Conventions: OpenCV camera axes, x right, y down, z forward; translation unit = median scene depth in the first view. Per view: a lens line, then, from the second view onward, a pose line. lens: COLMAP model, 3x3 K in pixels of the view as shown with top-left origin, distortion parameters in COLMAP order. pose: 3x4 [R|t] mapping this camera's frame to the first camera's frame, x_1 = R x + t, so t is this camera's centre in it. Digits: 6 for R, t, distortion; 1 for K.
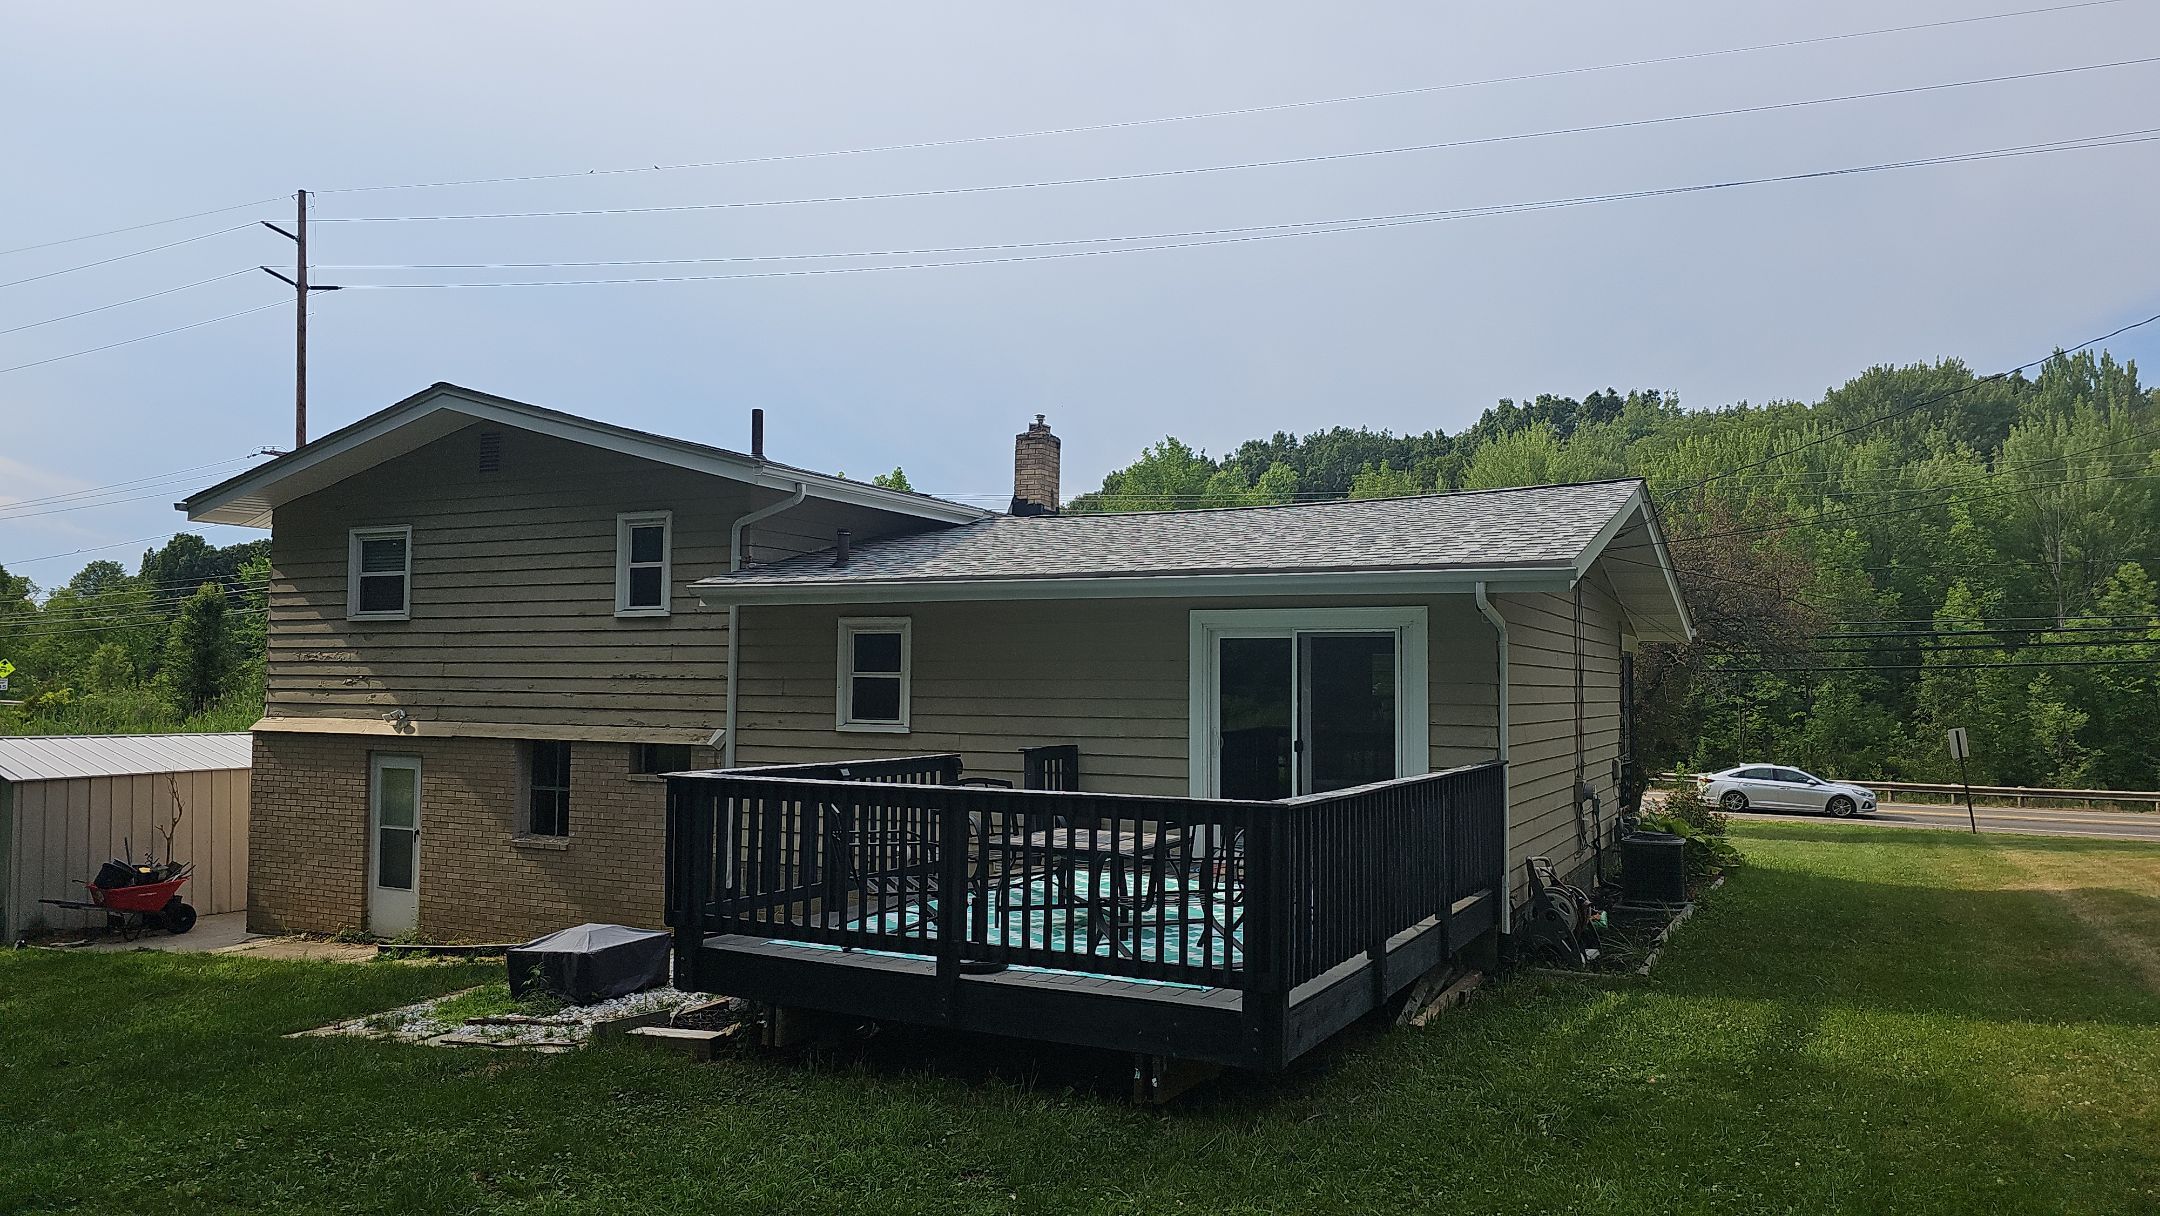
lens RADIAL K [[1543.5, 0, 1080.0], [0, 1543.5, 608.0], [0, 0, 1]] dist [0.017559, 0.002163]
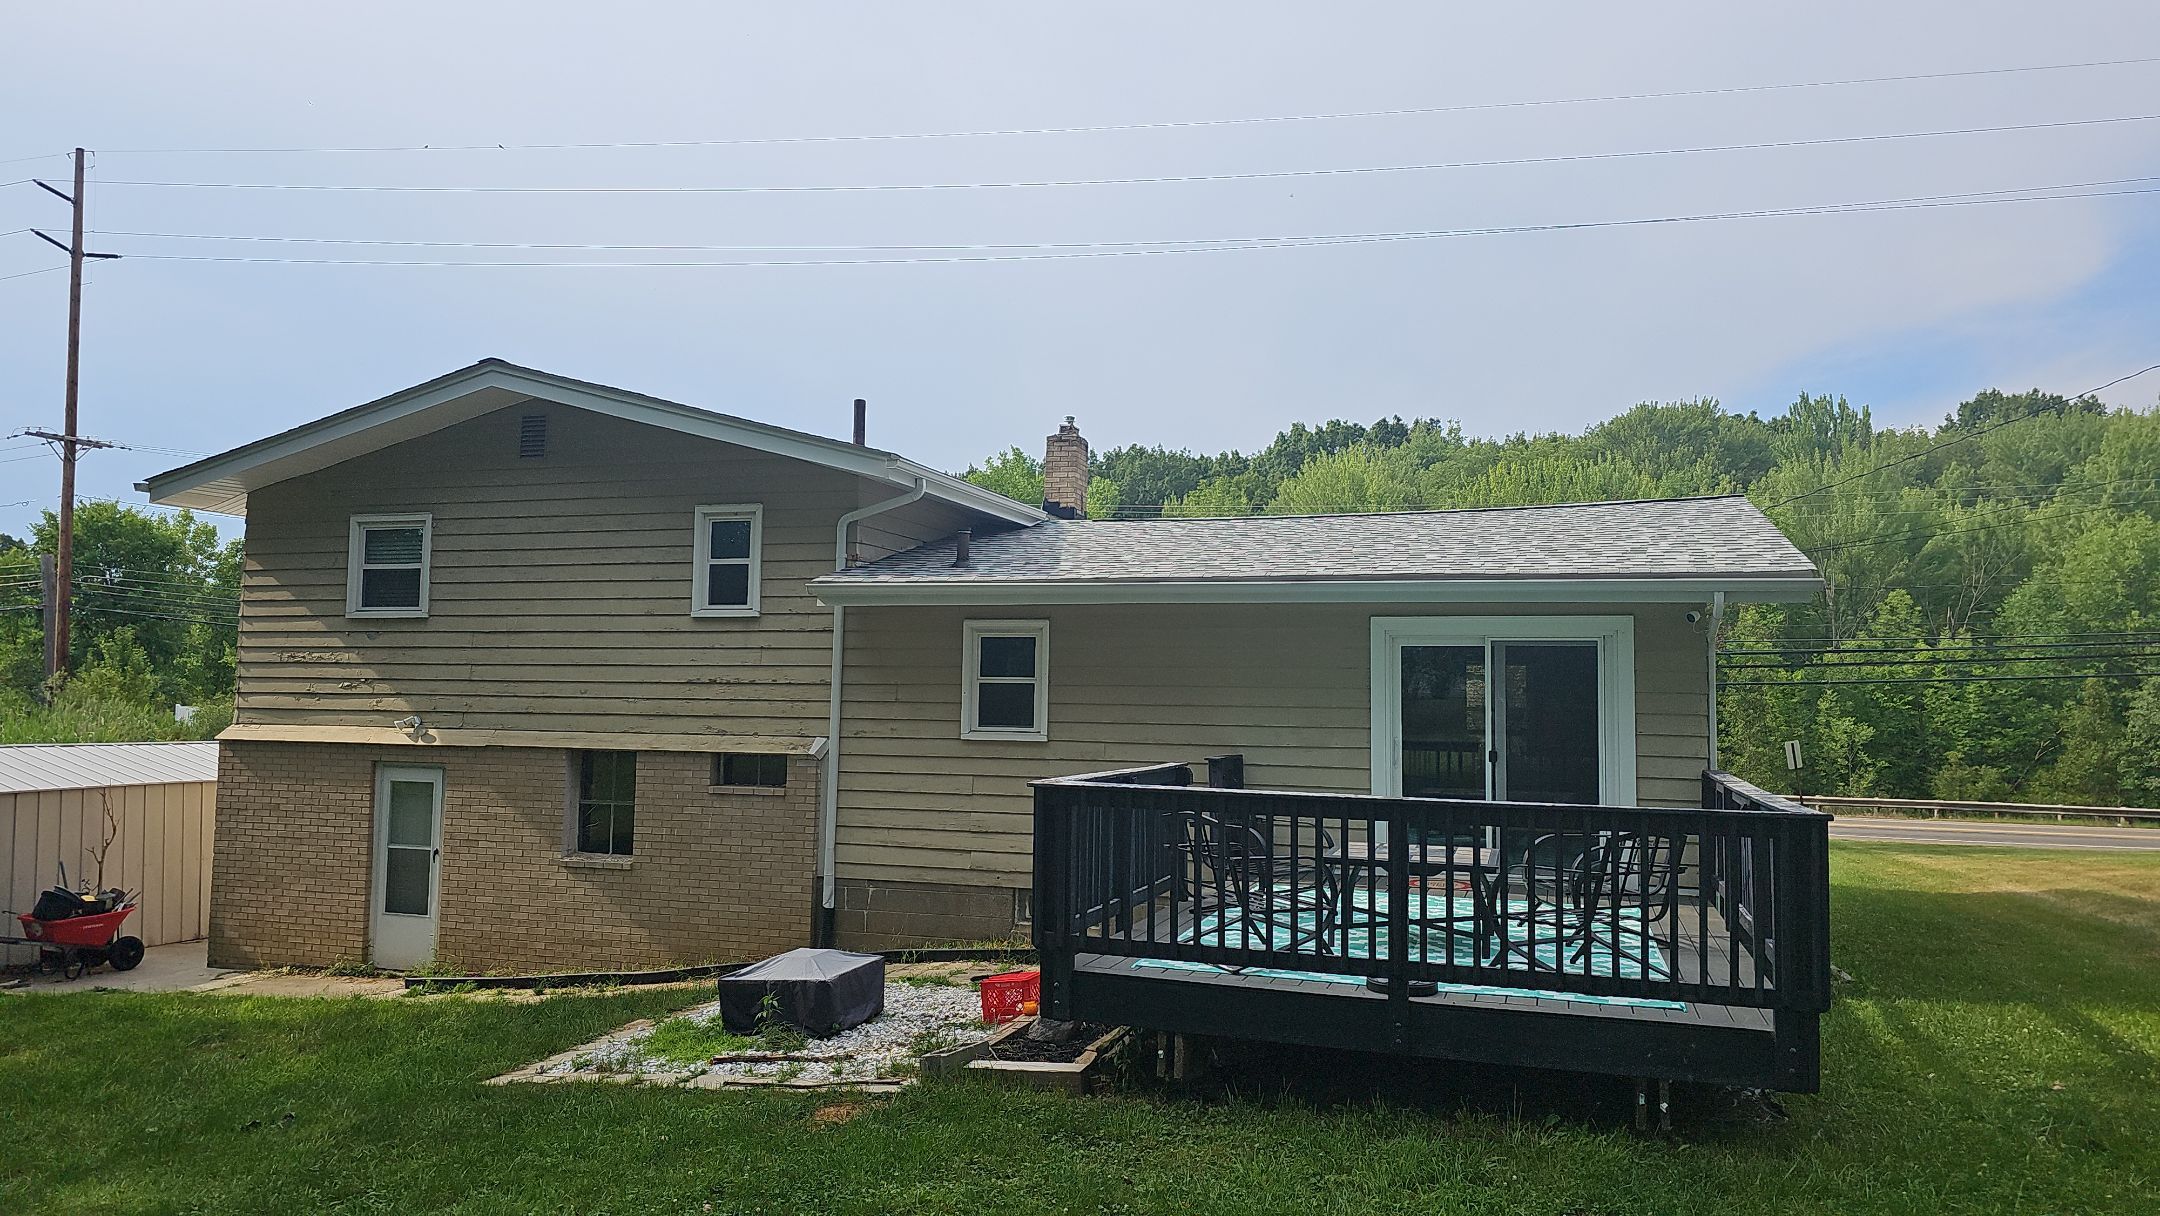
lens RADIAL K [[1536.5, 0, 1080.4], [0, 1536.5, 590.3], [0, 0, 1]] dist [0.031518, -0.008228]
pose [[0.988294, 0.016315, 0.151686, -0.193289], [-0.013280, 0.999691, -0.021003, 0.005759], [-0.151981, 0.018742, 0.988206, 0.045421]]
